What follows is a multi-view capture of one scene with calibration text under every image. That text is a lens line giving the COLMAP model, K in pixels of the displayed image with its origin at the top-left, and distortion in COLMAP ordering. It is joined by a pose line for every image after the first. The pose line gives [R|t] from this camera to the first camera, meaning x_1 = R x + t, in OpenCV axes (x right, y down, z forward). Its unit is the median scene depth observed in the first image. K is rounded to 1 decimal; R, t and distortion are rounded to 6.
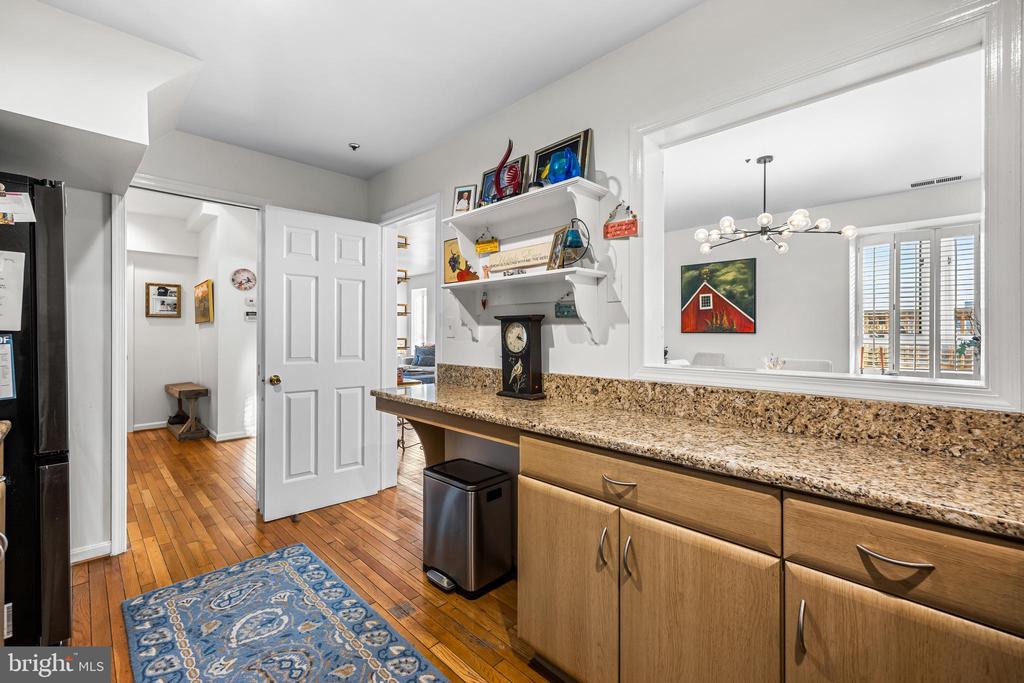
lens RADIAL K [[432.8, 0, 513.0], [0, 432.8, 331.3], [0, 0, 1]] dist [0.002612, 0.000274]
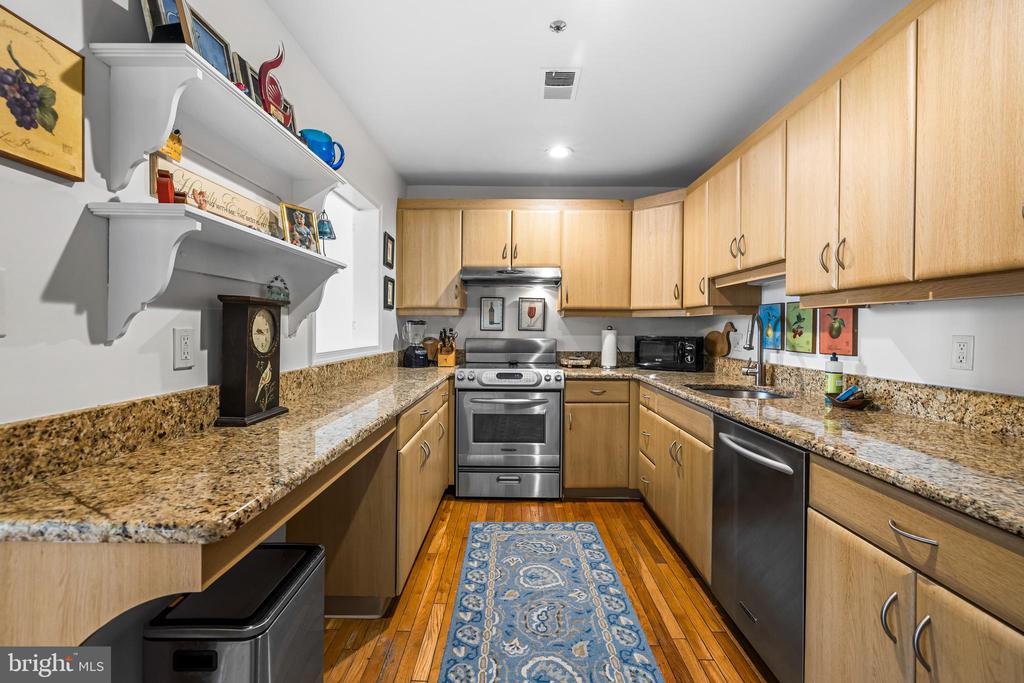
lens RADIAL K [[432.8, 0, 513.0], [0, 432.8, 331.3], [0, 0, 1]] dist [0.002612, 0.000274]
pose [[-0.701513, -0.009442, 0.712594, -1.021182], [-0.013062, 0.999915, 0.000390, 0.012397], [-0.712537, -0.009034, -0.701577, 1.624556]]
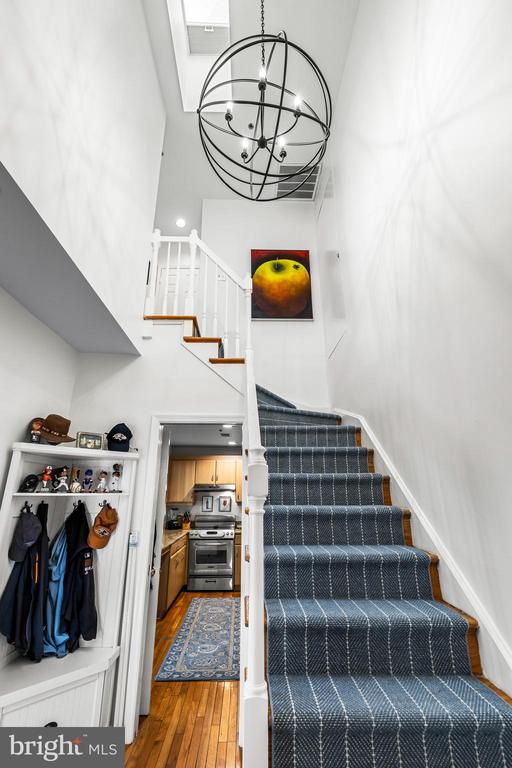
lens RADIAL K [[324.6, 0, 251.0], [0, 324.6, 395.4], [0, 0, 1]] dist [0.002612, 0.000274]
pose [[-0.723829, 0.206782, 0.658265, -2.596425], [-0.003466, 0.952934, -0.303157, -0.145640], [-0.689971, -0.221715, -0.689045, 2.764820]]
